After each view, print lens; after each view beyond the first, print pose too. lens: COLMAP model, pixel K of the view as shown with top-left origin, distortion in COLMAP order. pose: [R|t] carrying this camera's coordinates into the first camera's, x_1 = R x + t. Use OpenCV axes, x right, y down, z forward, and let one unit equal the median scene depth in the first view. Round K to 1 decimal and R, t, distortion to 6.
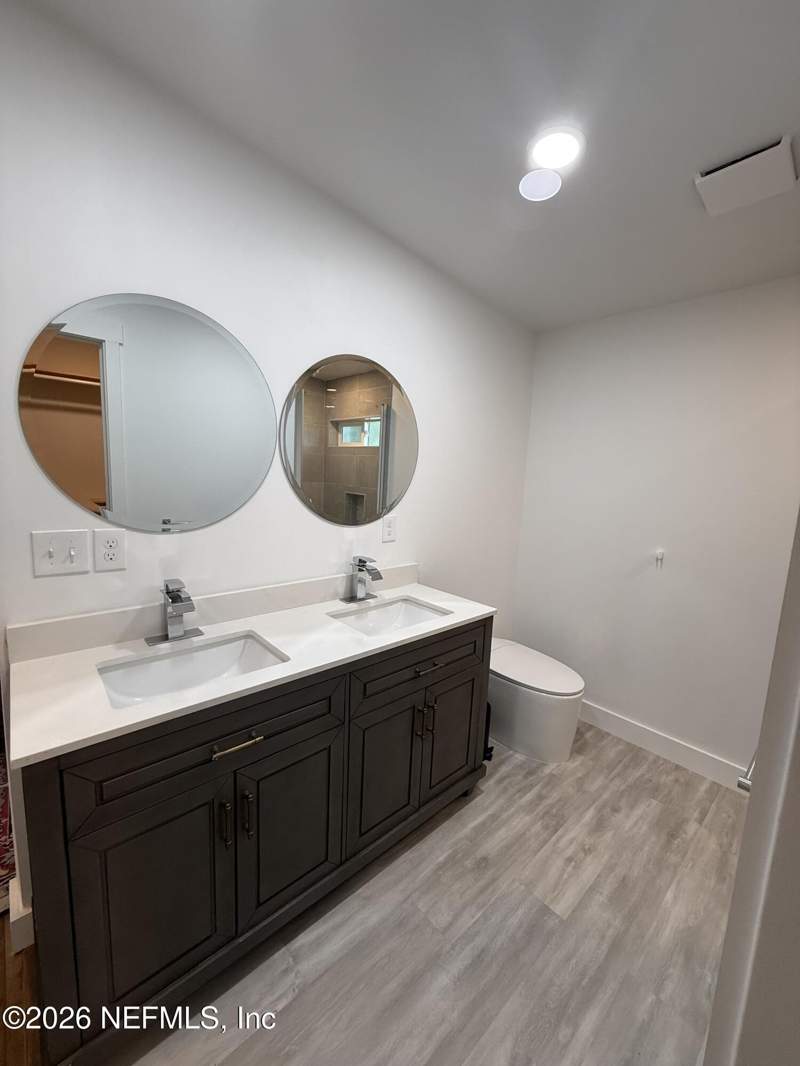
lens RADIAL K [[425.9, 0, 399.9], [0, 425.9, 528.7], [0, 0, 1]] dist [-0.003011, 0.000176]
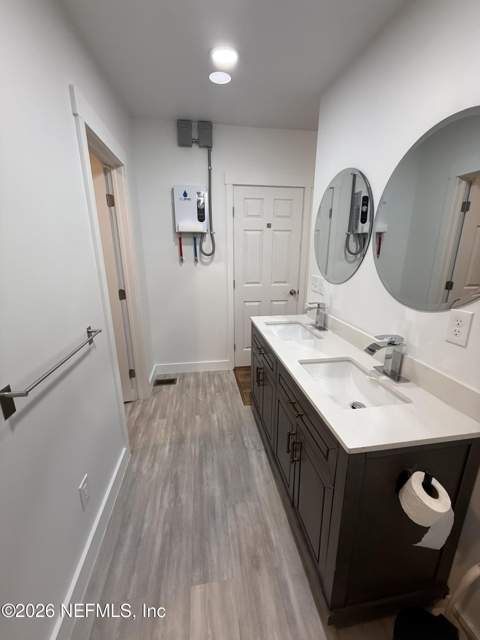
lens RADIAL K [[255.7, 0, 240.0], [0, 255.7, 317.4], [0, 0, 1]] dist [-0.003011, 0.000176]
pose [[-0.551420, 0.174928, -0.815681, 0.823135], [-0.126497, 0.948929, 0.289019, -0.145264], [0.824581, 0.262552, -0.501131, 1.324148]]
